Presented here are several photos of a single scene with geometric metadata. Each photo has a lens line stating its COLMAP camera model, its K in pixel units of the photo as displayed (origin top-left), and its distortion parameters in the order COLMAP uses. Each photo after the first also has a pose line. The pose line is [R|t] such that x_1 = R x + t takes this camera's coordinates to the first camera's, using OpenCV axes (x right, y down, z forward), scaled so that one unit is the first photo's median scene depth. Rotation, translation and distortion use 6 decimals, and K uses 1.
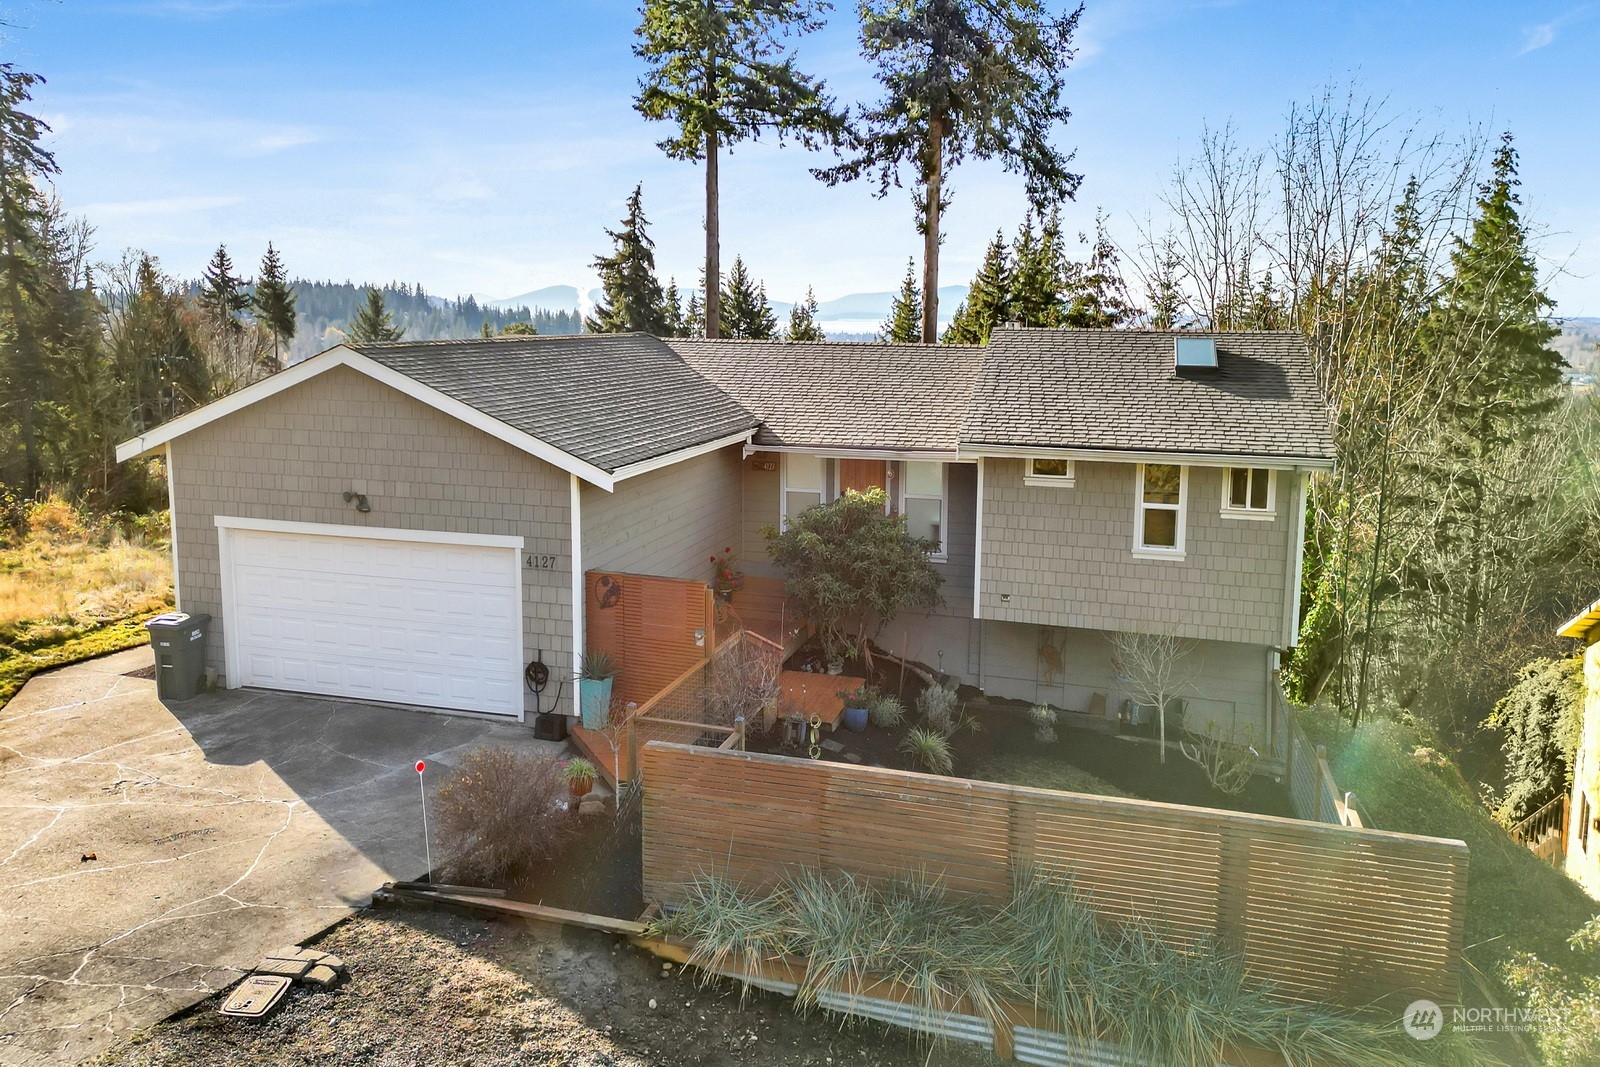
lens RADIAL K [[1205.5, 0, 795.4], [0, 1205.5, 530.1], [0, 0, 1]] dist [0.043595, -0.023886]
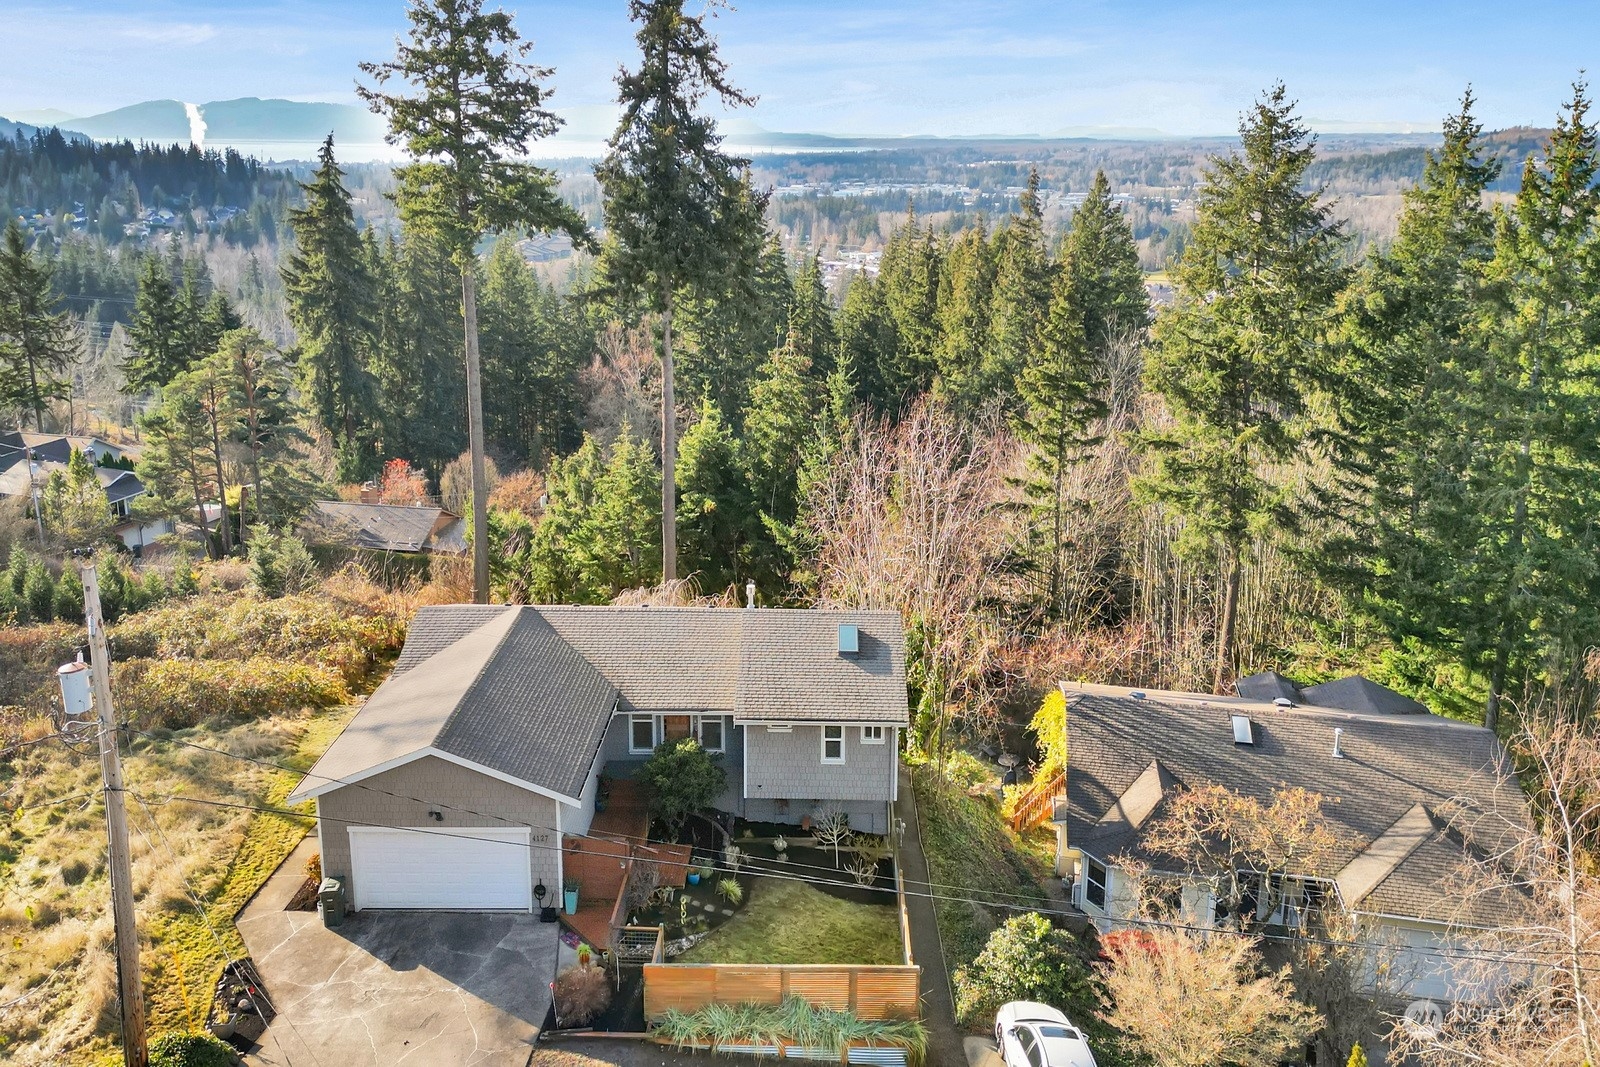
lens RADIAL K [[1205.5, 0, 886.9], [0, 1205.5, 490.8], [0, 0, 1]] dist [0.043595, -0.023886]
pose [[0.947849, -0.054373, 0.314049, -0.265796], [0.027296, 0.995569, 0.089985, -0.719796], [-0.317550, -0.076720, 0.945133, -1.070715]]
